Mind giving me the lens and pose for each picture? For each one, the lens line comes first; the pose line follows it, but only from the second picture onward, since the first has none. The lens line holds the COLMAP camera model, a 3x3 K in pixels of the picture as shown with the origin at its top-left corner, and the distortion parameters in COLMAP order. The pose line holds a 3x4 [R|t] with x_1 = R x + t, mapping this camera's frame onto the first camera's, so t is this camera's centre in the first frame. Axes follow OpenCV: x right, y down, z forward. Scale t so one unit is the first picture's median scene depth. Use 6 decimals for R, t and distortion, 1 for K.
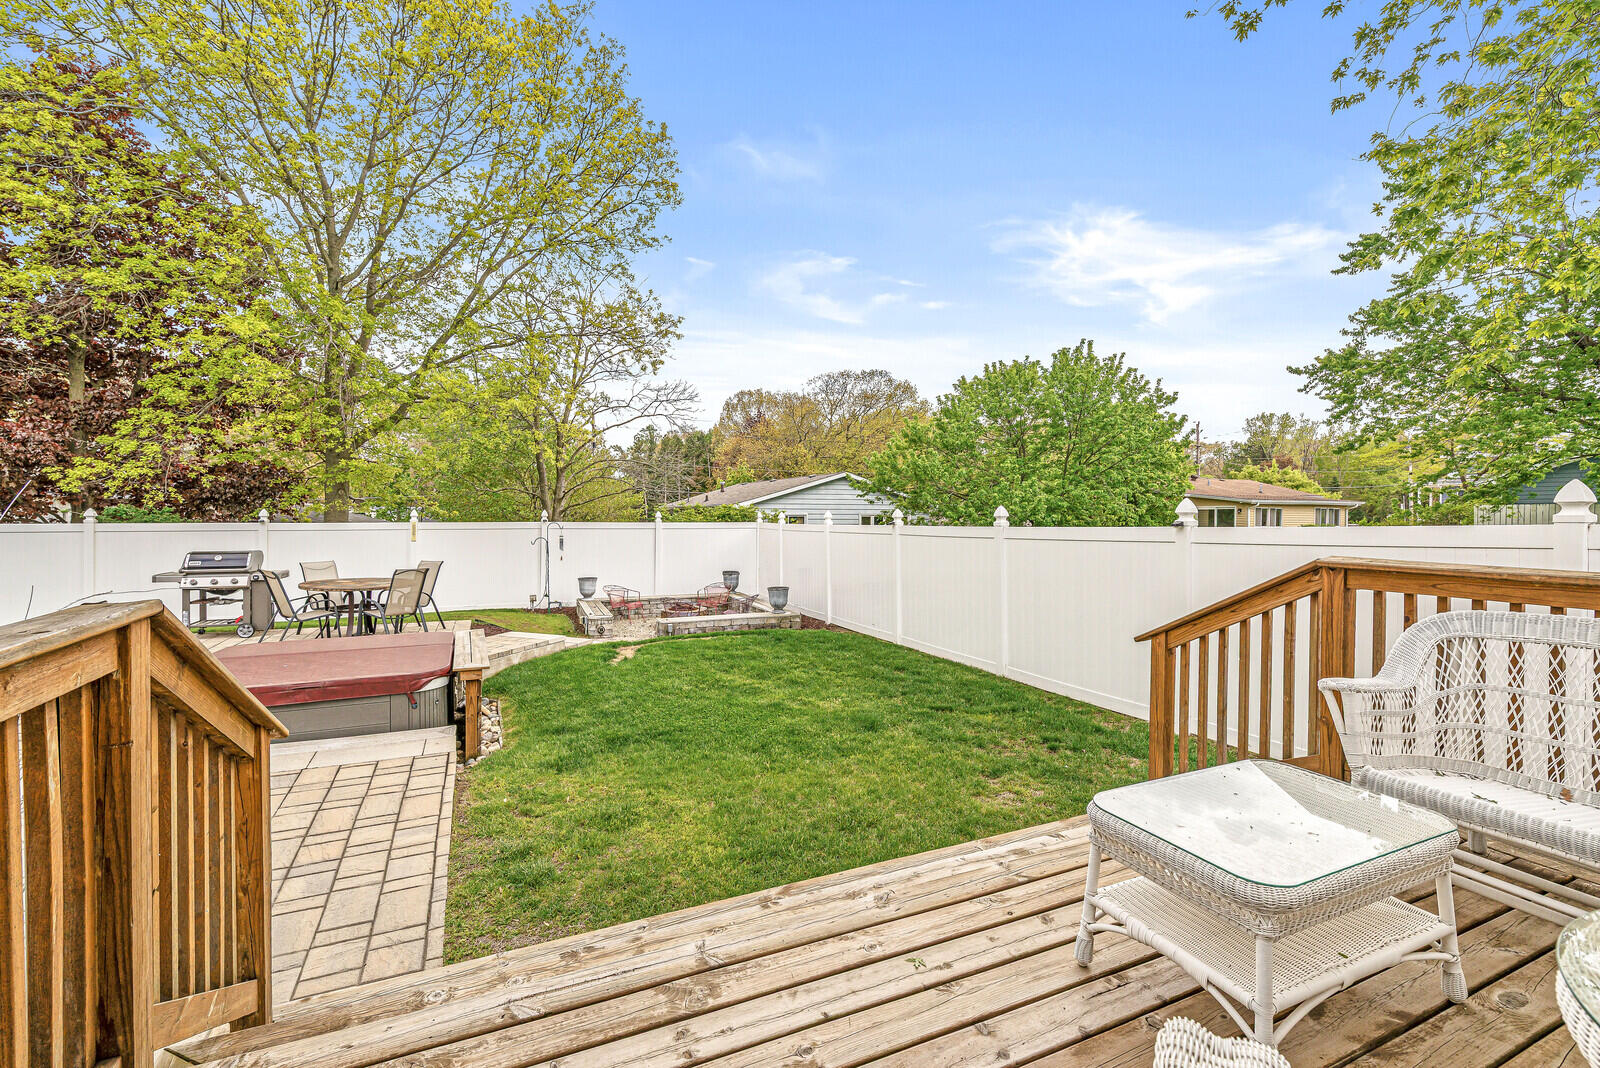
lens RADIAL K [[689.2, 0, 793.3], [0, 689.2, 524.2], [0, 0, 1]] dist [0.001169, -0.000815]
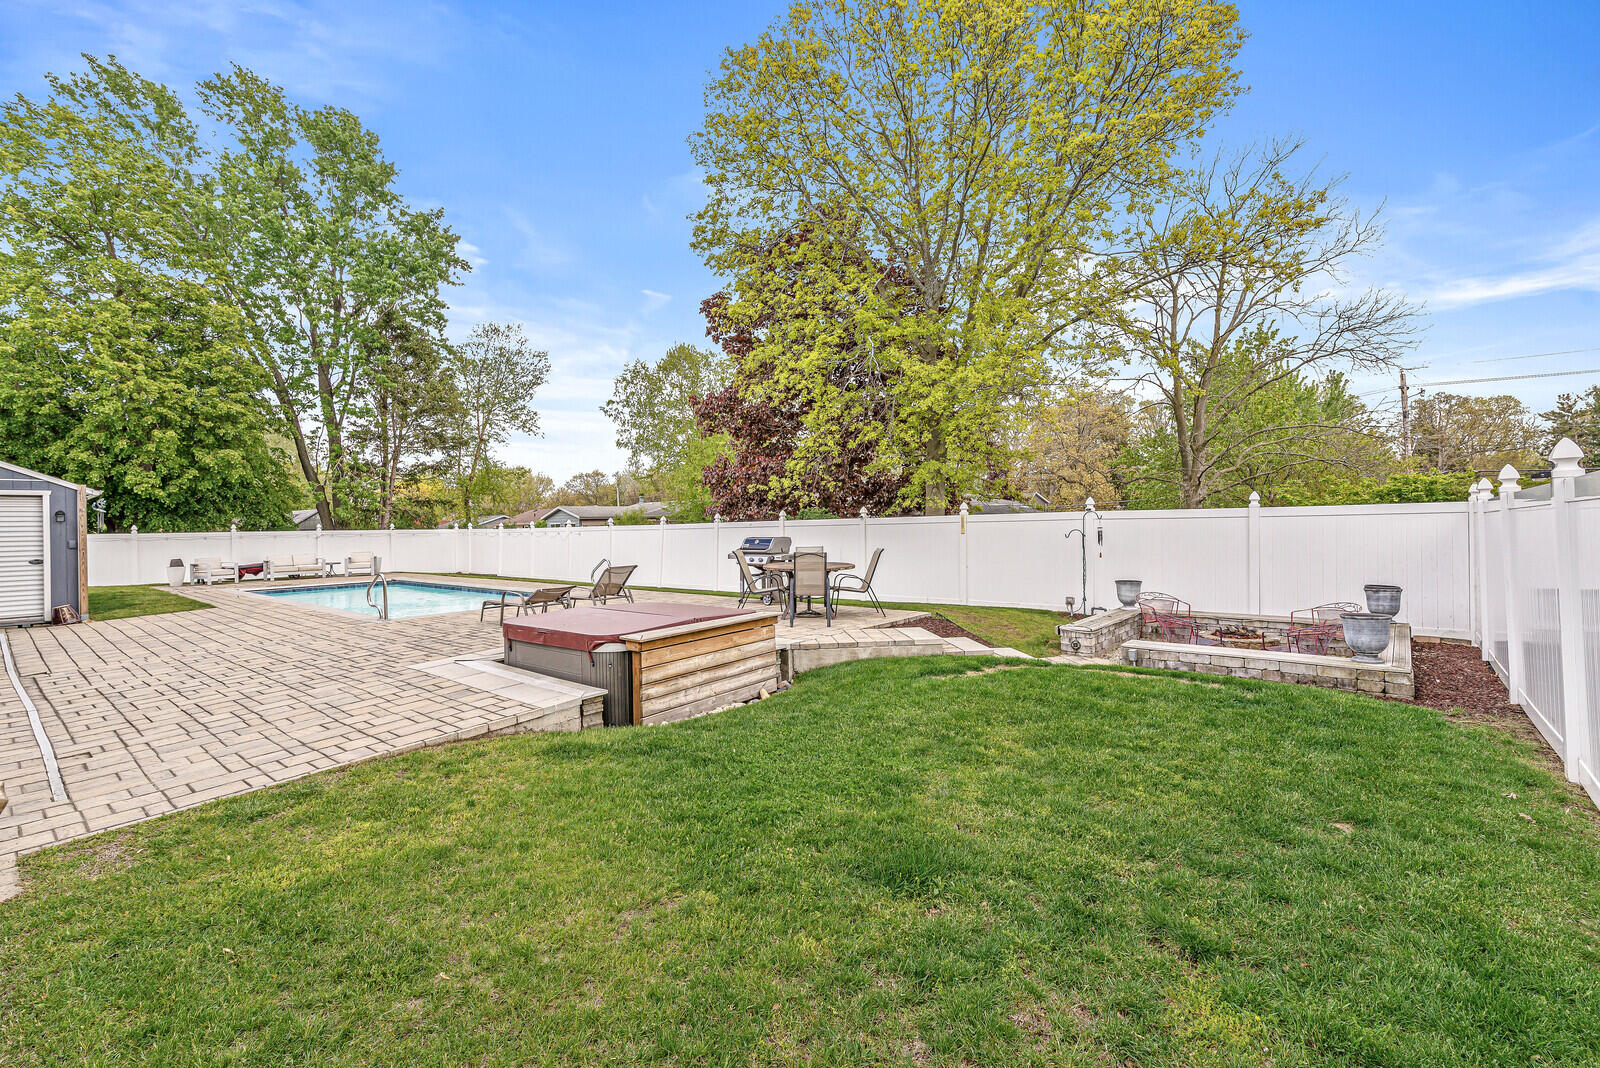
lens RADIAL K [[683.3, 0, 793.6], [0, 683.3, 523.4], [0, 0, 1]] dist [0.001485, -0.000581]
pose [[0.443888, -0.017288, -0.895916, 0.356134], [0.007018, 0.999850, -0.015817, 0.035061], [0.896055, 0.000734, 0.443943, 0.492218]]
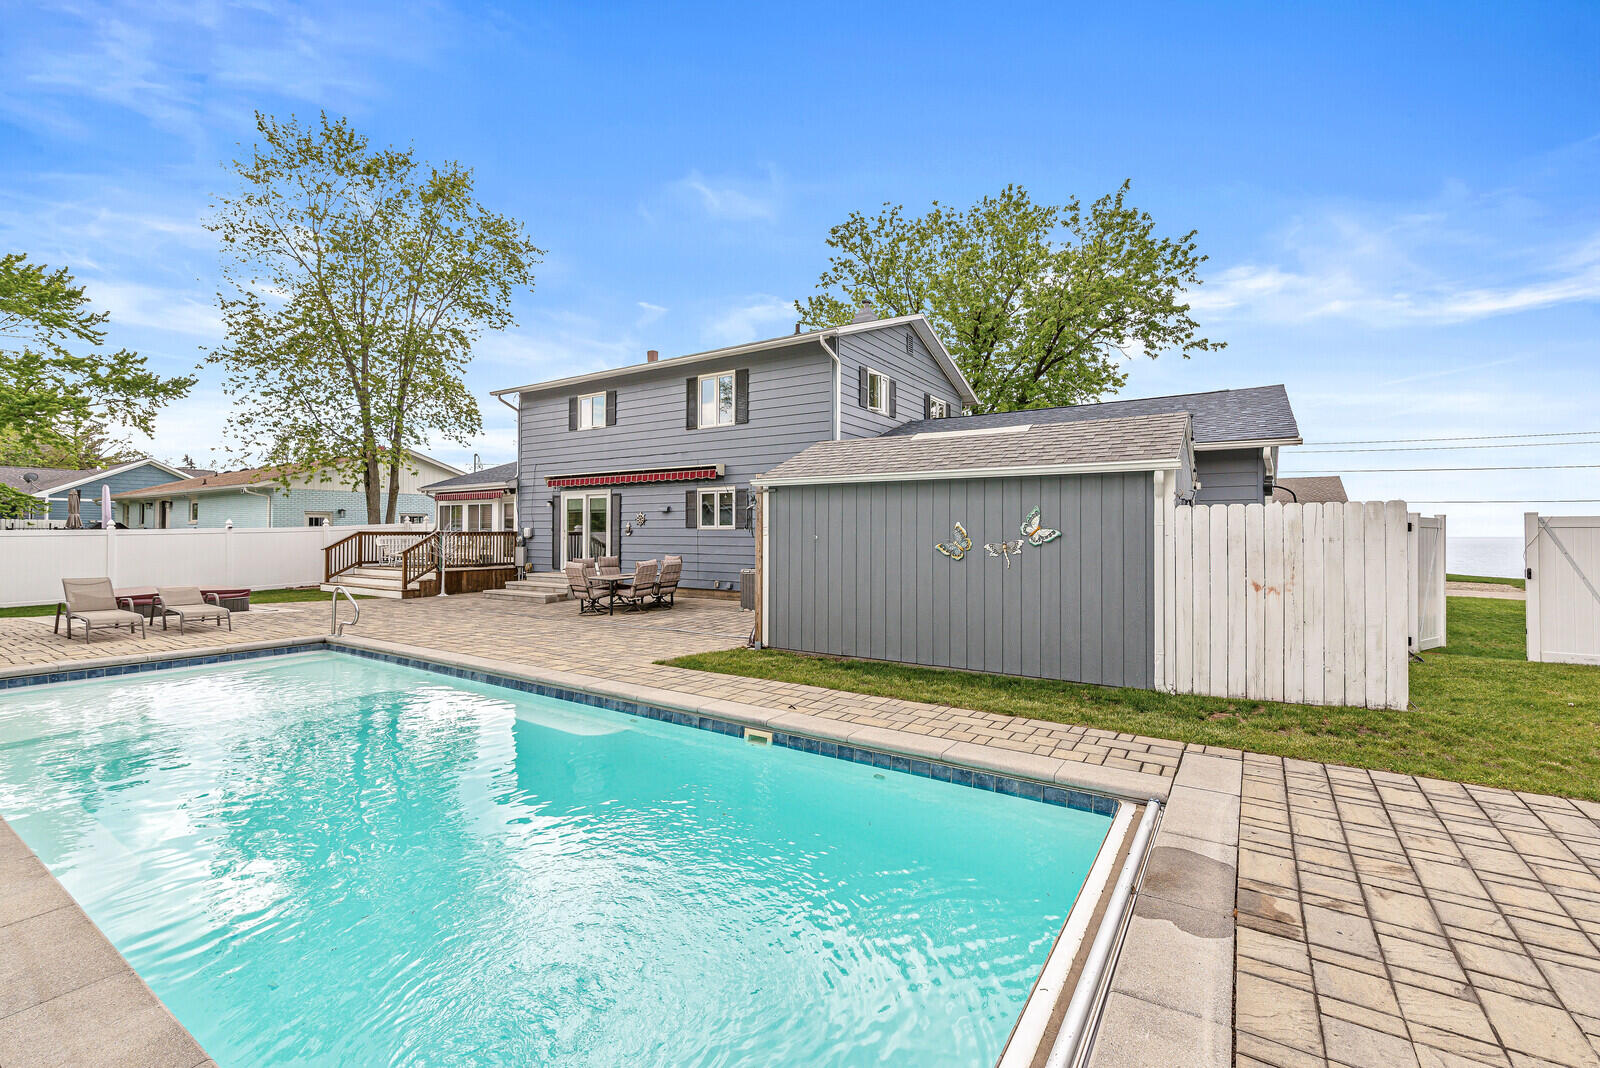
lens RADIAL K [[683.3, 0, 796.0], [0, 683.3, 531.1], [0, 0, 1]] dist [-0.000116, -0.000199]
pose [[-0.544812, -0.003961, 0.838549, -2.350274], [0.010032, 0.999886, 0.011241, 0.004330], [-0.838498, 0.014536, -0.544710, 0.357263]]
